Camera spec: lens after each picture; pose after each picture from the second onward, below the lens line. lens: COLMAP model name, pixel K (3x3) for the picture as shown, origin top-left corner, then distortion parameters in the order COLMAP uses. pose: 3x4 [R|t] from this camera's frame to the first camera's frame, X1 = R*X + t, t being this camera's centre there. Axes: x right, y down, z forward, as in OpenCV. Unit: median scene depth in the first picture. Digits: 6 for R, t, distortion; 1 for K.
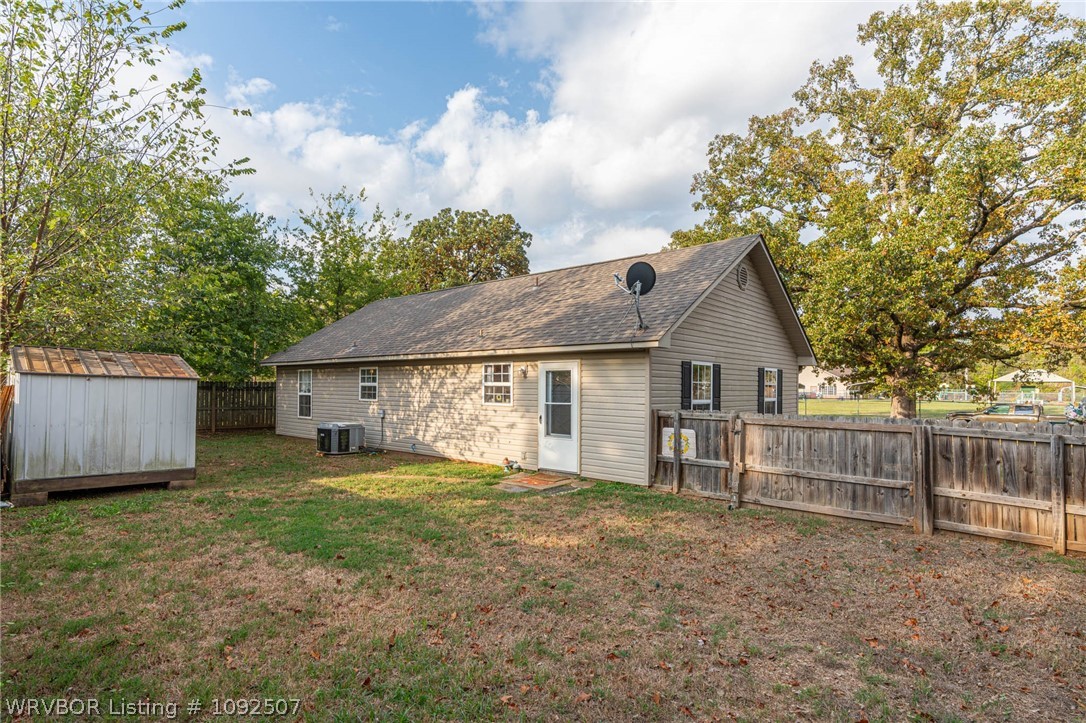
lens RADIAL K [[554.0, 0, 543.0], [0, 554.0, 368.0], [0, 0, 1]] dist [-0.007735, 0.001041]
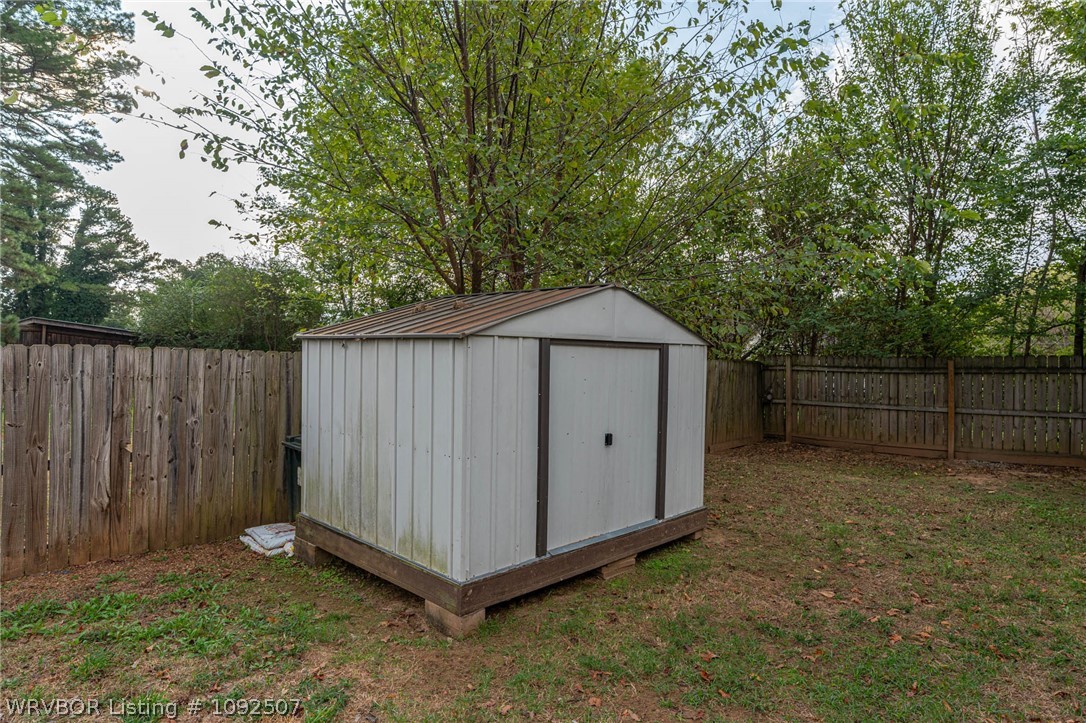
lens RADIAL K [[617.3, 0, 543.0], [0, 617.3, 361.5], [0, 0, 1]] dist [-0.001830, -0.001024]
pose [[-0.027398, -0.013404, -0.999535, -0.190541], [0.027279, 0.999528, -0.014152, 0.036018], [0.999252, -0.027654, -0.027019, 0.889935]]
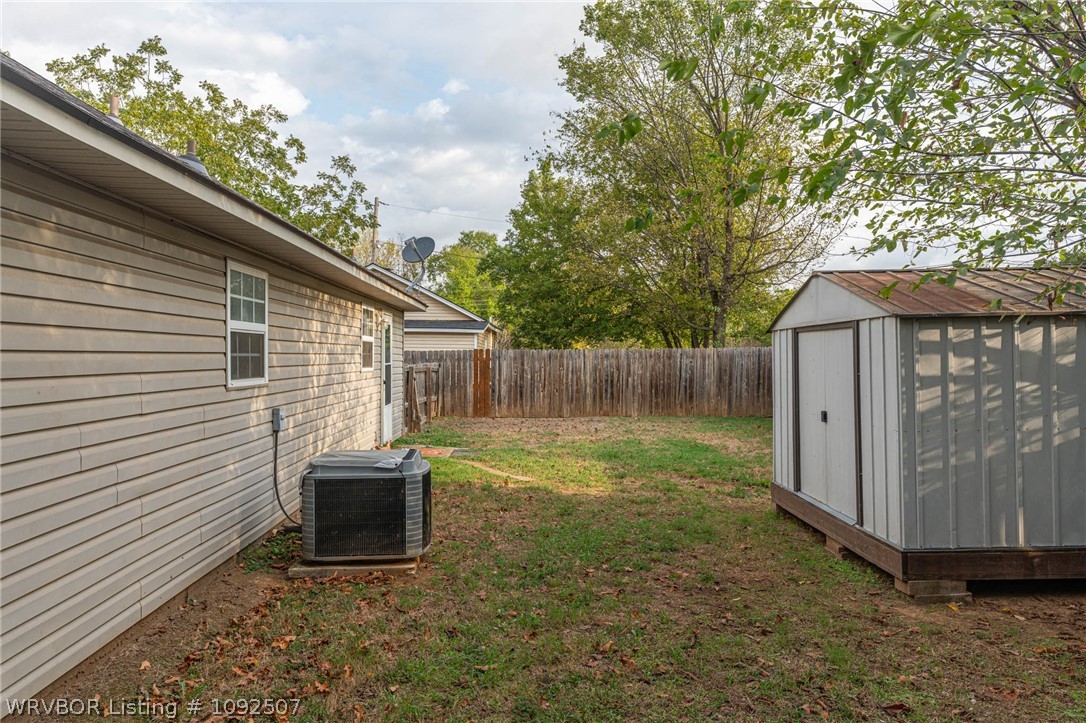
lens RADIAL K [[801.5, 0, 543.0], [0, 801.5, 361.5], [0, 0, 1]] dist [0.000001, -0.001079]
pose [[-0.684163, -0.017265, 0.729125, -0.913589], [-0.038234, 0.999194, -0.012216, 0.058843], [-0.728327, -0.036235, -0.684272, 1.487630]]
